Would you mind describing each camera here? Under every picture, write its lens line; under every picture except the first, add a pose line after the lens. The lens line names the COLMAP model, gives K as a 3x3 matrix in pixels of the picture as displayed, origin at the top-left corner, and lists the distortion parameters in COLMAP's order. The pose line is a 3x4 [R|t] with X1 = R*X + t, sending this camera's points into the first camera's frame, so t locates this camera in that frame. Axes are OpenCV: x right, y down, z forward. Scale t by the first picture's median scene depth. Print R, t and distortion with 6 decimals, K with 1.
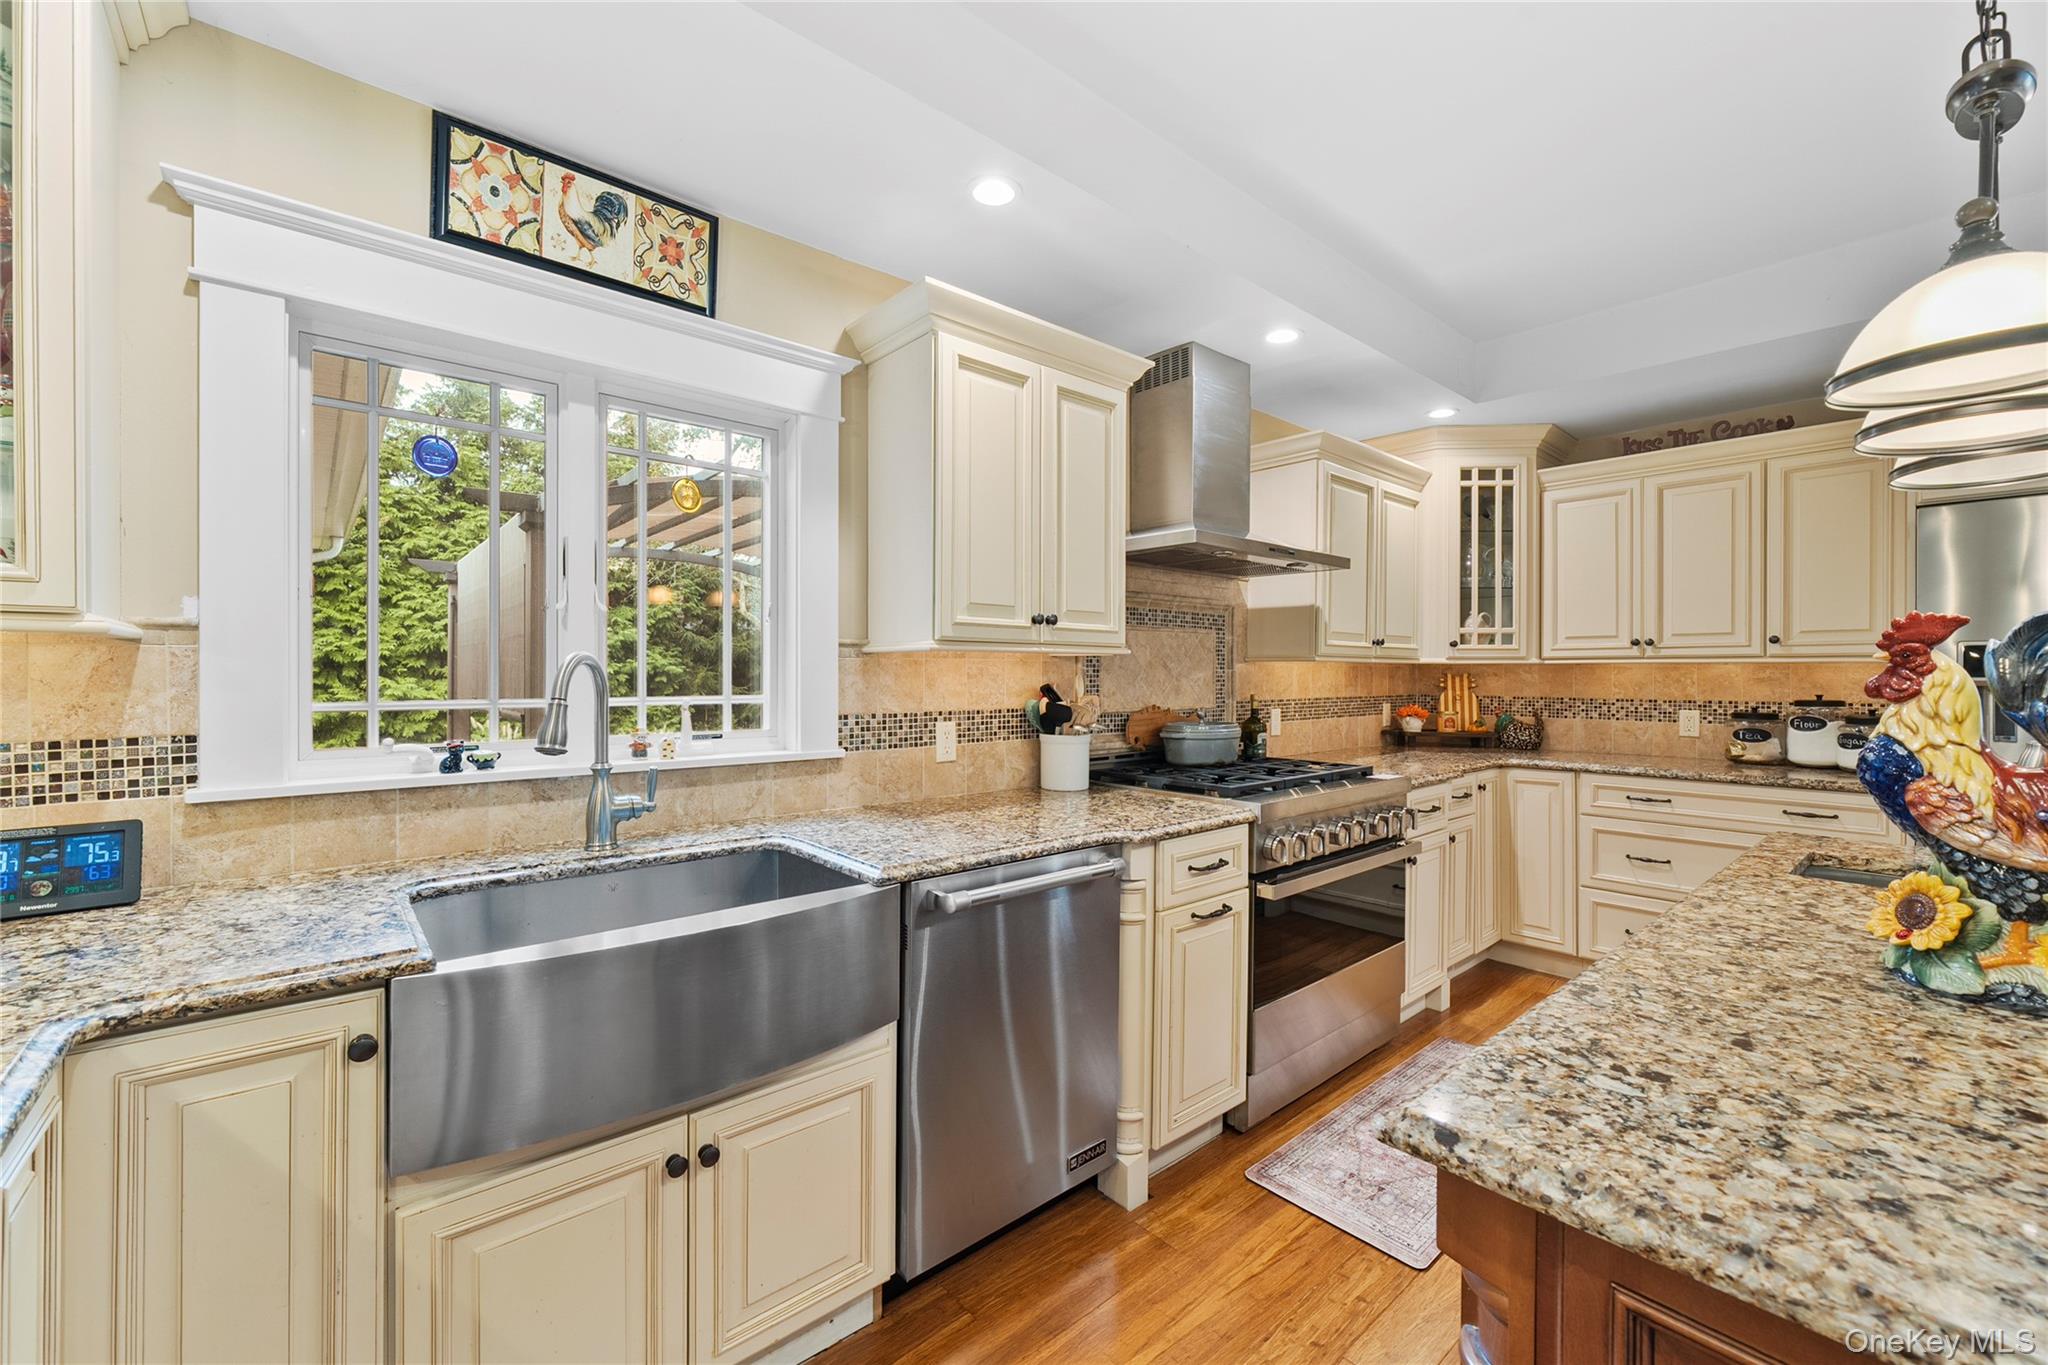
lens RADIAL K [[832.5, 0, 1015.5], [0, 832.5, 675.6], [0, 0, 1]] dist [-0.002603, -0.000348]
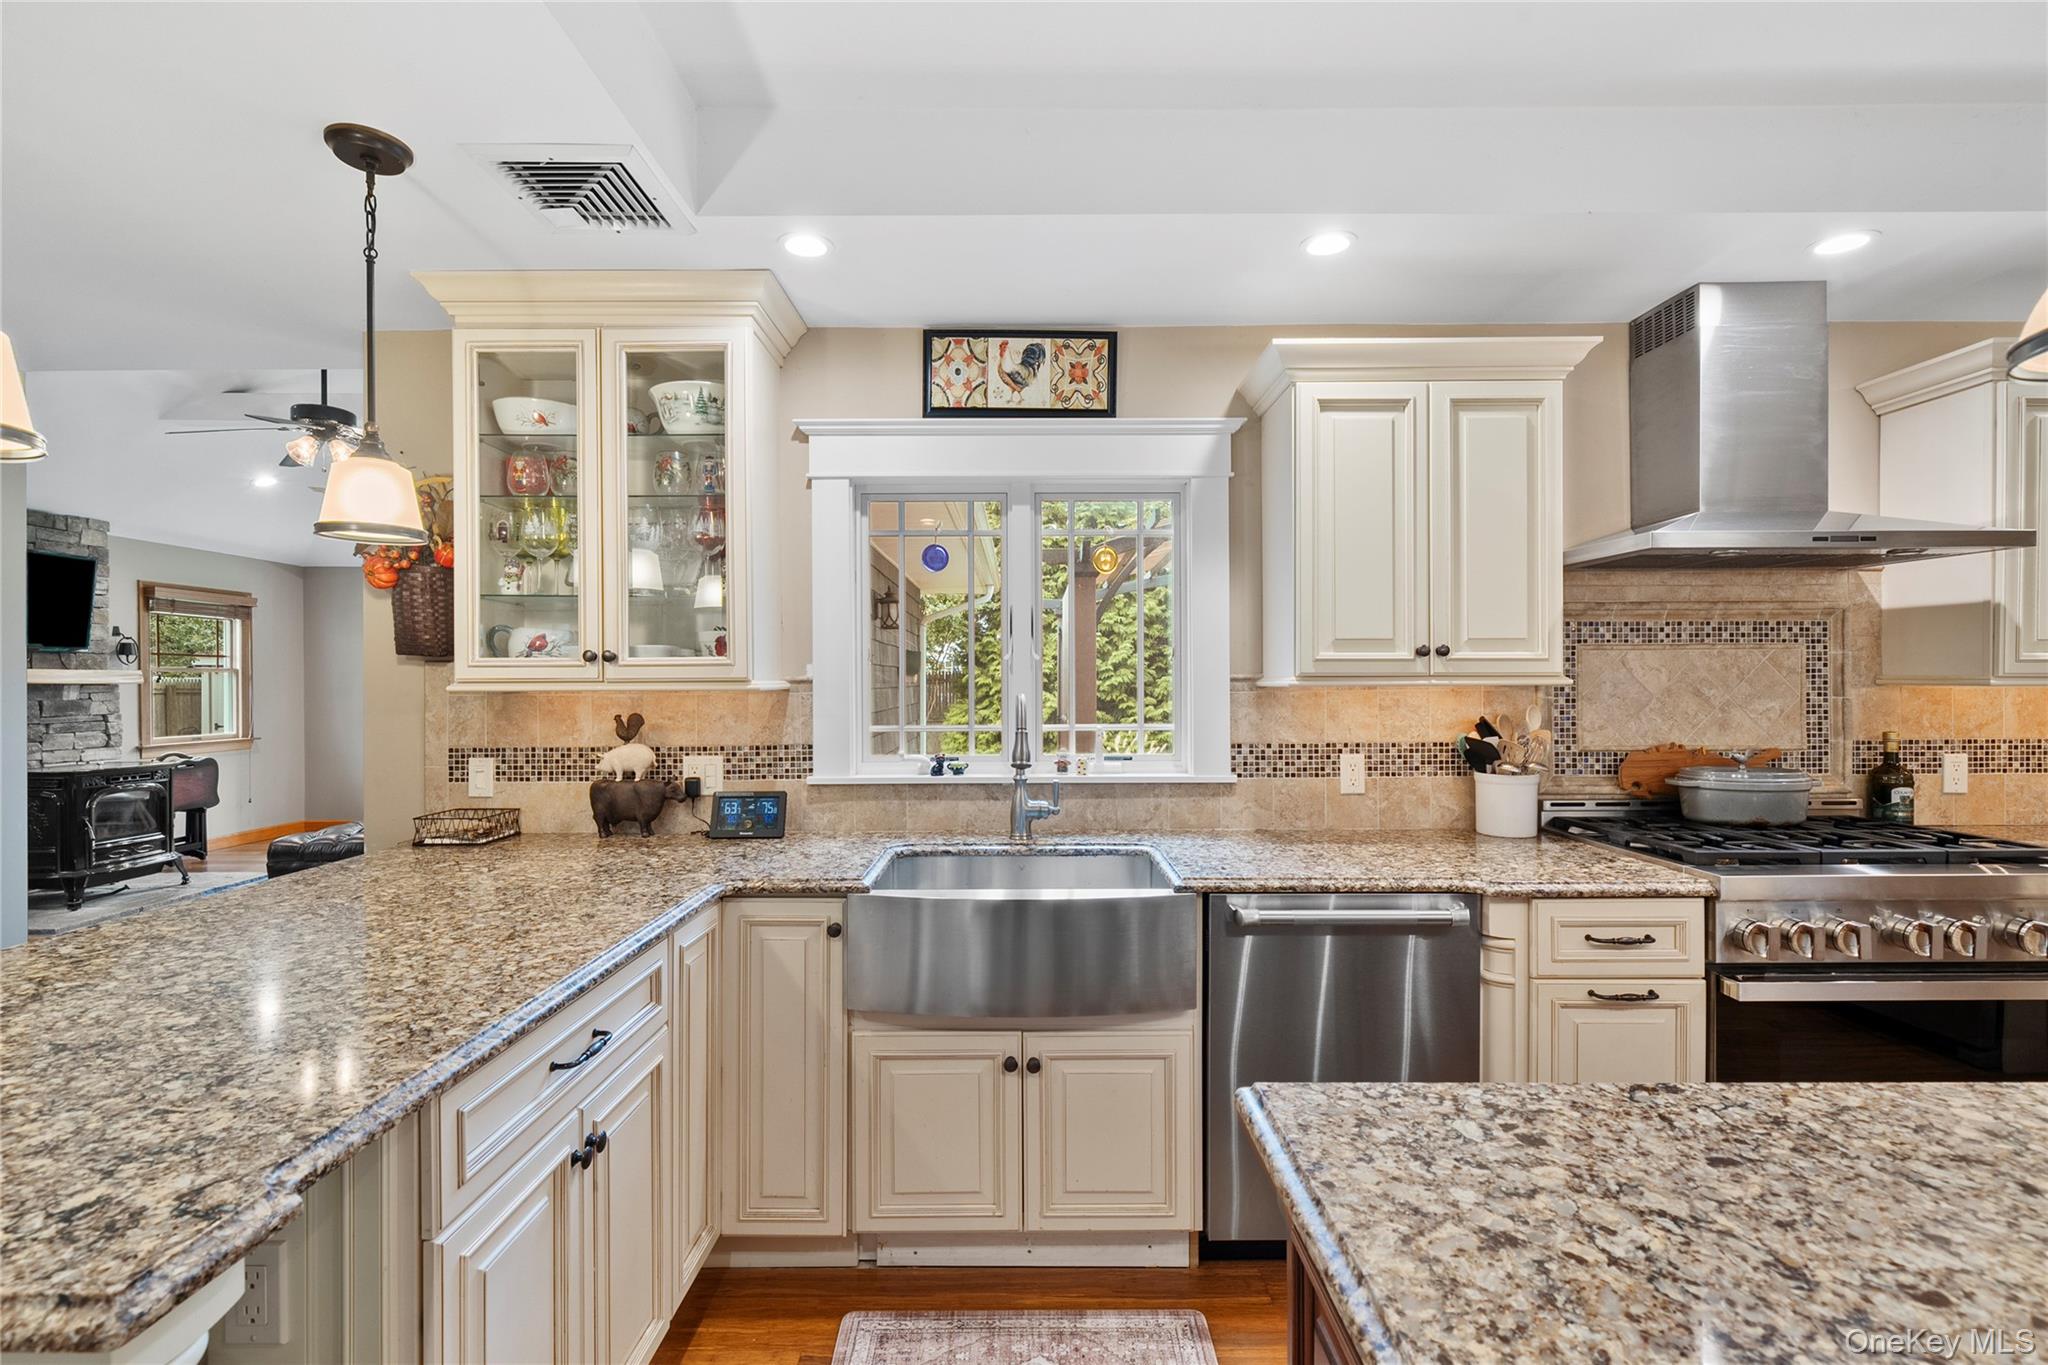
lens RADIAL K [[916.6, 0, 1016.4], [0, 916.6, 683.6], [0, 0, 1]] dist [0.000638, 0.000147]
pose [[0.755717, -0.005981, -0.654871, 0.381186], [0.004876, 0.999982, -0.003507, -0.030514], [0.654880, -0.000543, 0.755733, -0.102518]]
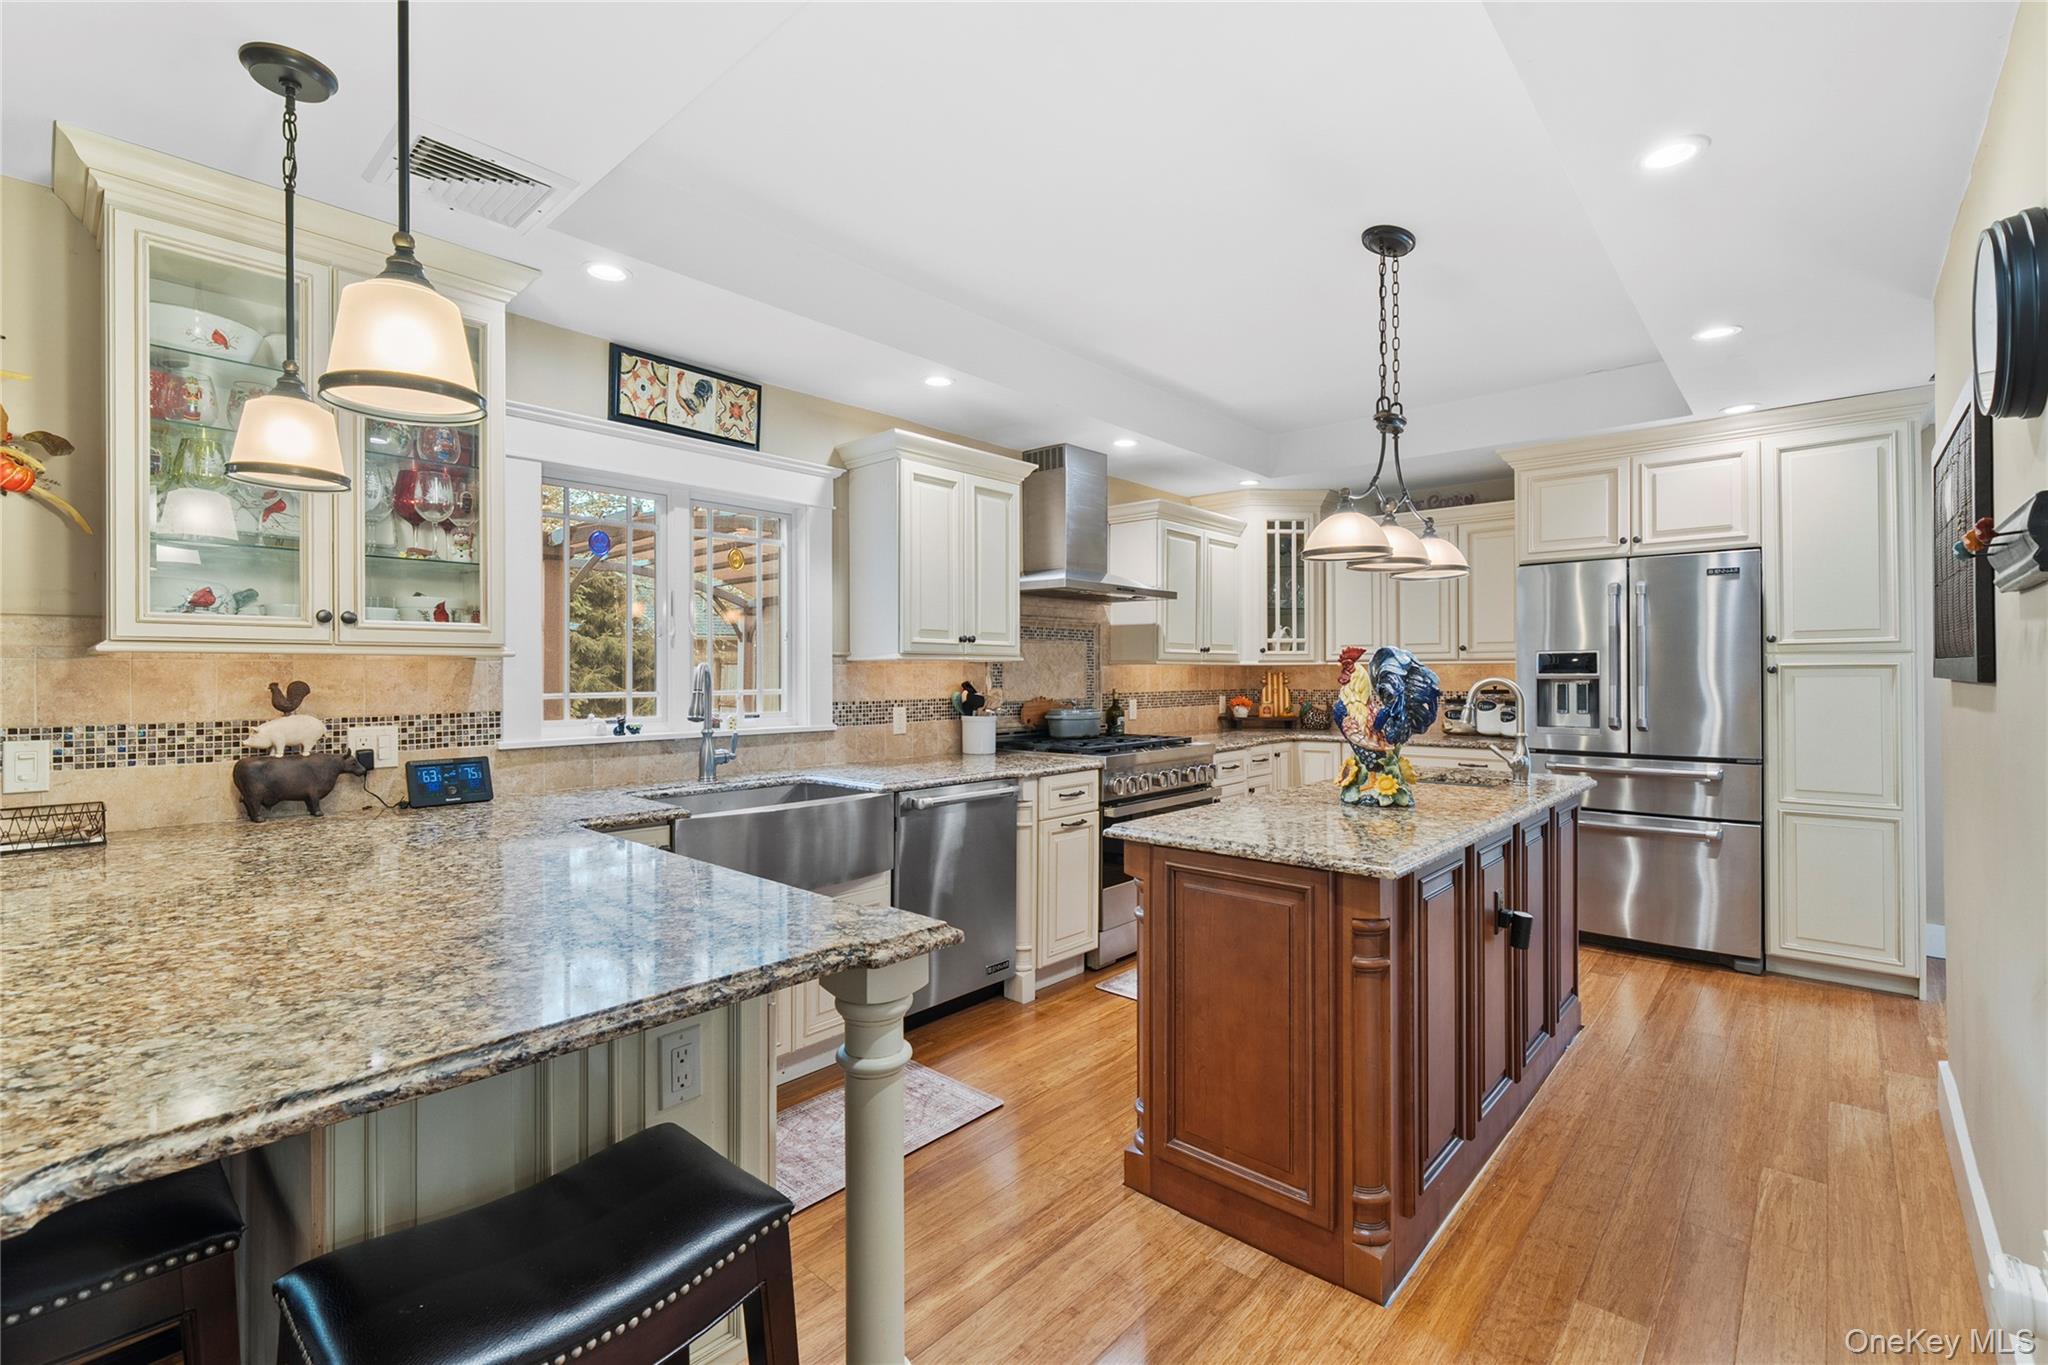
lens RADIAL K [[901.7, 0, 1017.8], [0, 901.7, 670.8], [0, 0, 1]] dist [0.000922, 0.000043]
pose [[0.992395, -0.004627, 0.123005, -0.082680], [0.005289, 0.999973, -0.005057, 0.000173], [-0.122978, 0.005669, 0.992393, -0.704807]]
